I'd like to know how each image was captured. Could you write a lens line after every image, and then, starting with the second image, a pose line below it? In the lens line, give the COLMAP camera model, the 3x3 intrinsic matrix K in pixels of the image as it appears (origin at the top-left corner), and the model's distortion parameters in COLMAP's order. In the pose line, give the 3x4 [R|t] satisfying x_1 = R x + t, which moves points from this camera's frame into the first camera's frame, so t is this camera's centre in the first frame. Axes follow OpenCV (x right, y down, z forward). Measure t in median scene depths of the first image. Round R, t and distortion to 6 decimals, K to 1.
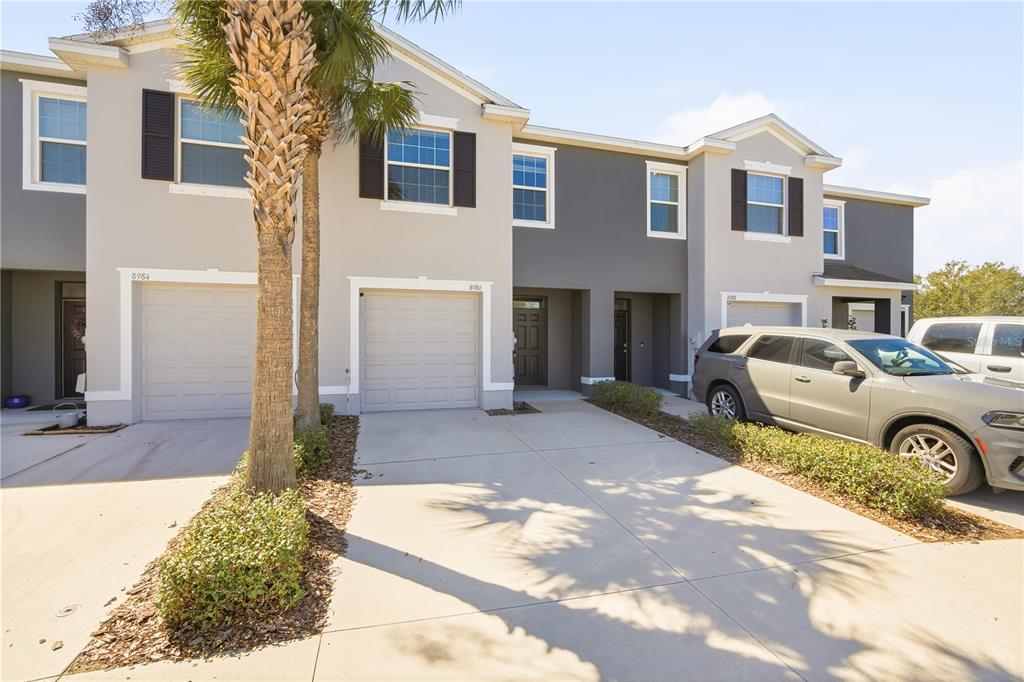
lens RADIAL K [[435.1, 0, 512.0], [0, 435.1, 341.0], [0, 0, 1]] dist [-0.008805, -0.000413]
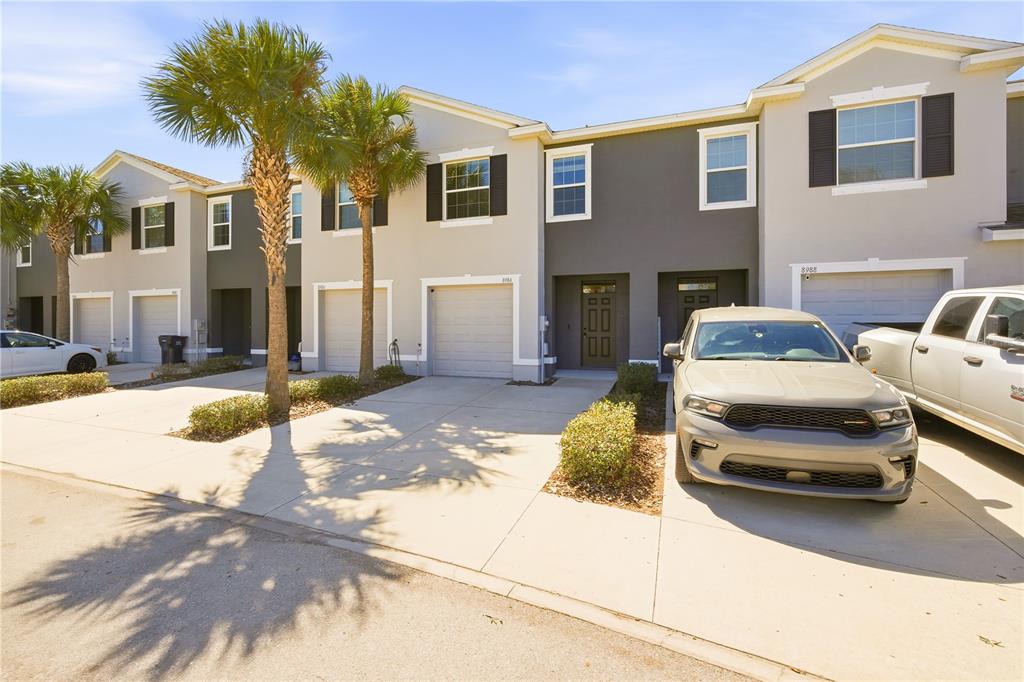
lens RADIAL K [[460.3, 0, 511.3], [0, 460.3, 321.2], [0, 0, 1]] dist [-0.005436, -0.000234]
pose [[0.807423, -0.005326, -0.589950, 0.612064], [0.002504, 0.999981, -0.005602, 0.000385], [0.589968, 0.003046, 0.807421, -0.032571]]
